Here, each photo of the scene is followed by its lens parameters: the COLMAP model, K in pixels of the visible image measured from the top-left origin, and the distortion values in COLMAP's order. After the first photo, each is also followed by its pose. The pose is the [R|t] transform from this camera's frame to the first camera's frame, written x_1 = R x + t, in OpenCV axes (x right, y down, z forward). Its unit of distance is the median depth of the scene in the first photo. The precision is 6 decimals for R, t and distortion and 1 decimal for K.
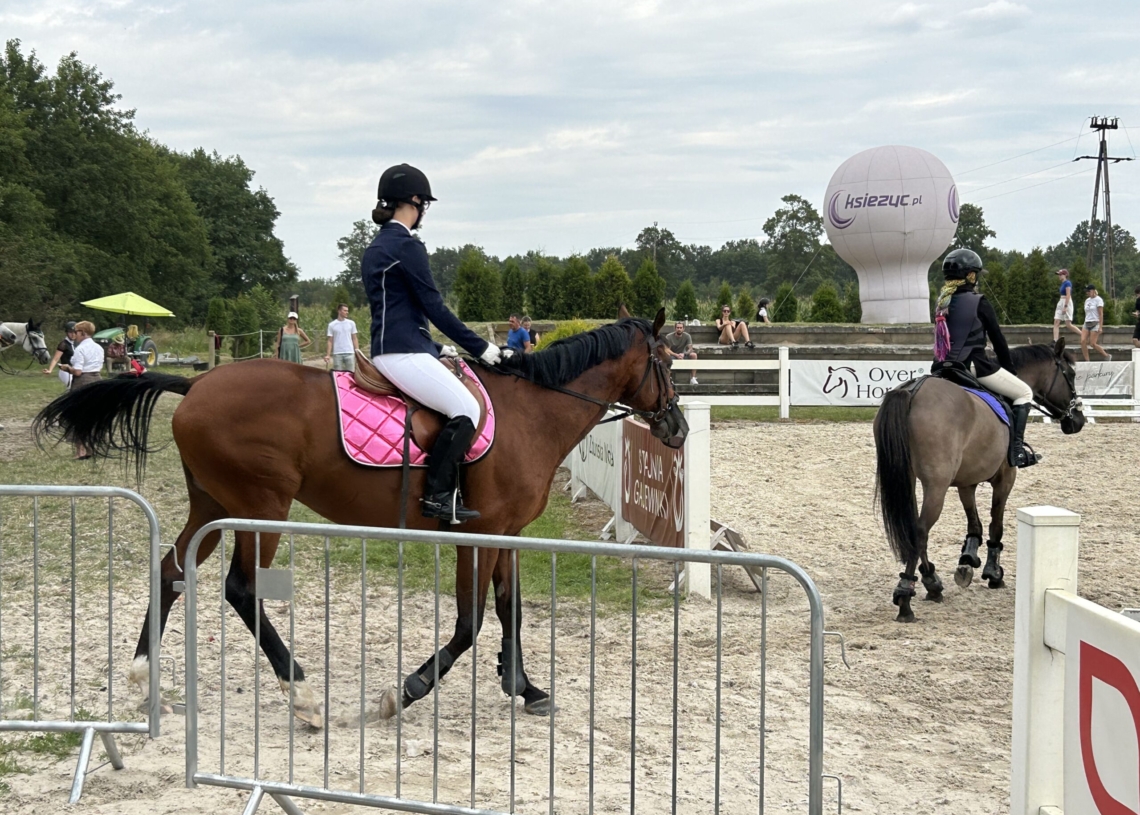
lens RADIAL K [[1740.6, 0, 570.0], [0, 1740.6, 407.5], [0, 0, 1]] dist [-0.001937, -0.008354]
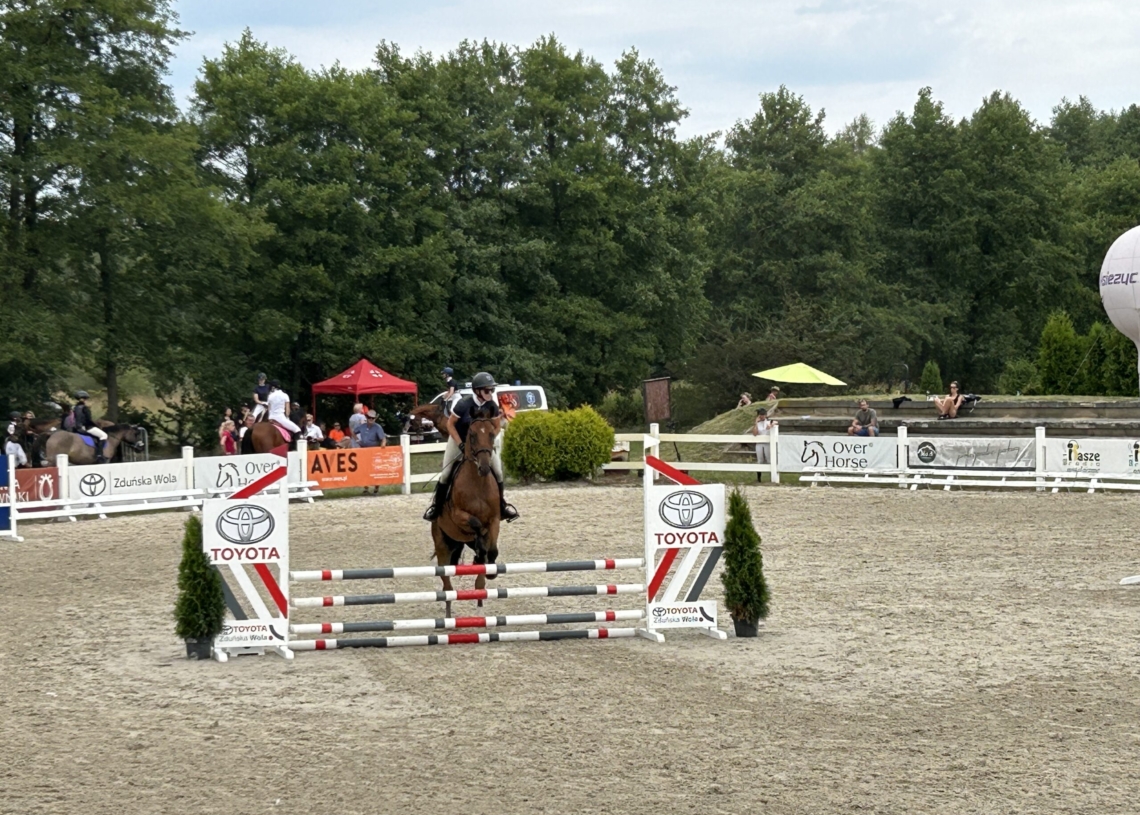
lens RADIAL K [[2933.9, 0, 570.0], [0, 2933.9, 407.5], [0, 0, 1]] dist [0.077931, 0.230339]
pose [[0.695921, -0.000695, -0.718118, 1.485859], [-0.017549, 0.999684, -0.017974, -0.006721], [0.717903, 0.025110, 0.695690, -0.549404]]
